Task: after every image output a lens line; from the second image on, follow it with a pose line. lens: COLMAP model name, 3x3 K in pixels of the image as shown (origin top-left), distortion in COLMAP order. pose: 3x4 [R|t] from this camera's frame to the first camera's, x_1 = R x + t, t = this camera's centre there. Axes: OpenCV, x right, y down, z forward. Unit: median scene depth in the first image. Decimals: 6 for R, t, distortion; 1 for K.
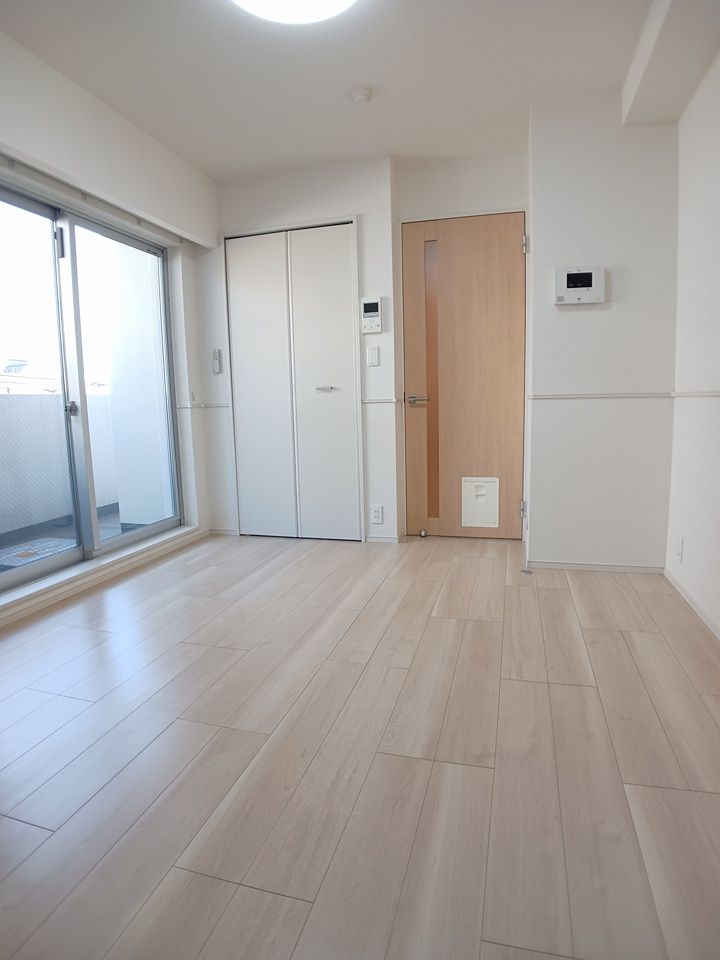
lens RADIAL K [[536.2, 0, 360.0], [0, 536.2, 480.0], [0, 0, 1]] dist [0.000882, 0.000053]
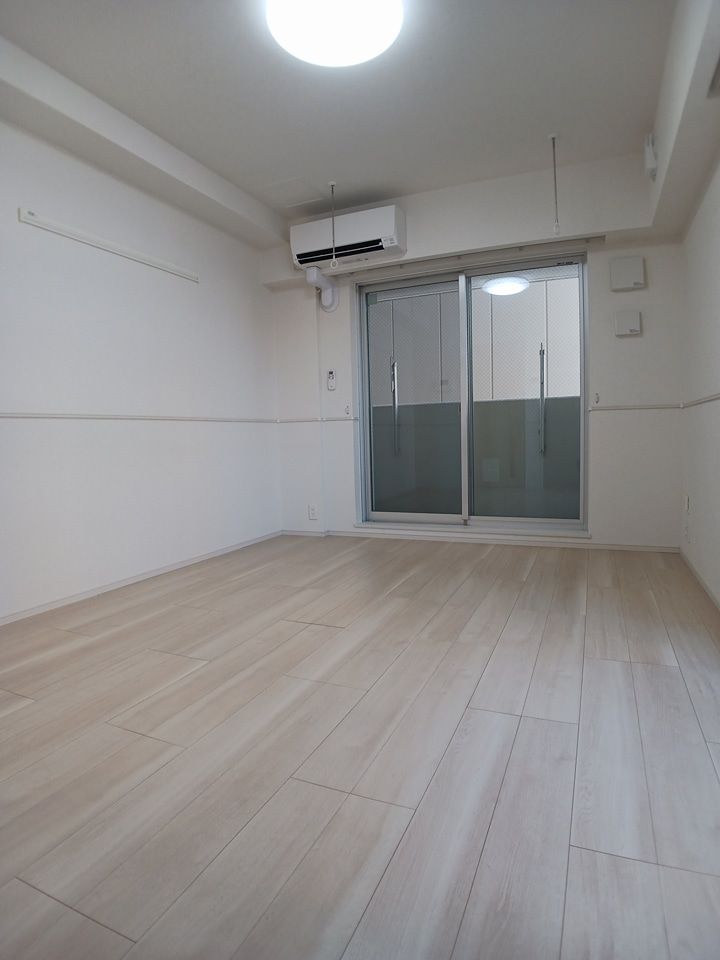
lens RADIAL K [[536.2, 0, 360.0], [0, 536.2, 480.0], [0, 0, 1]] dist [0.000882, 0.000053]
pose [[-0.989354, 0.041141, 0.139591, -0.224920], [0.069932, 0.975602, 0.208109, -0.175946], [-0.127624, 0.215656, -0.968093, 1.706271]]
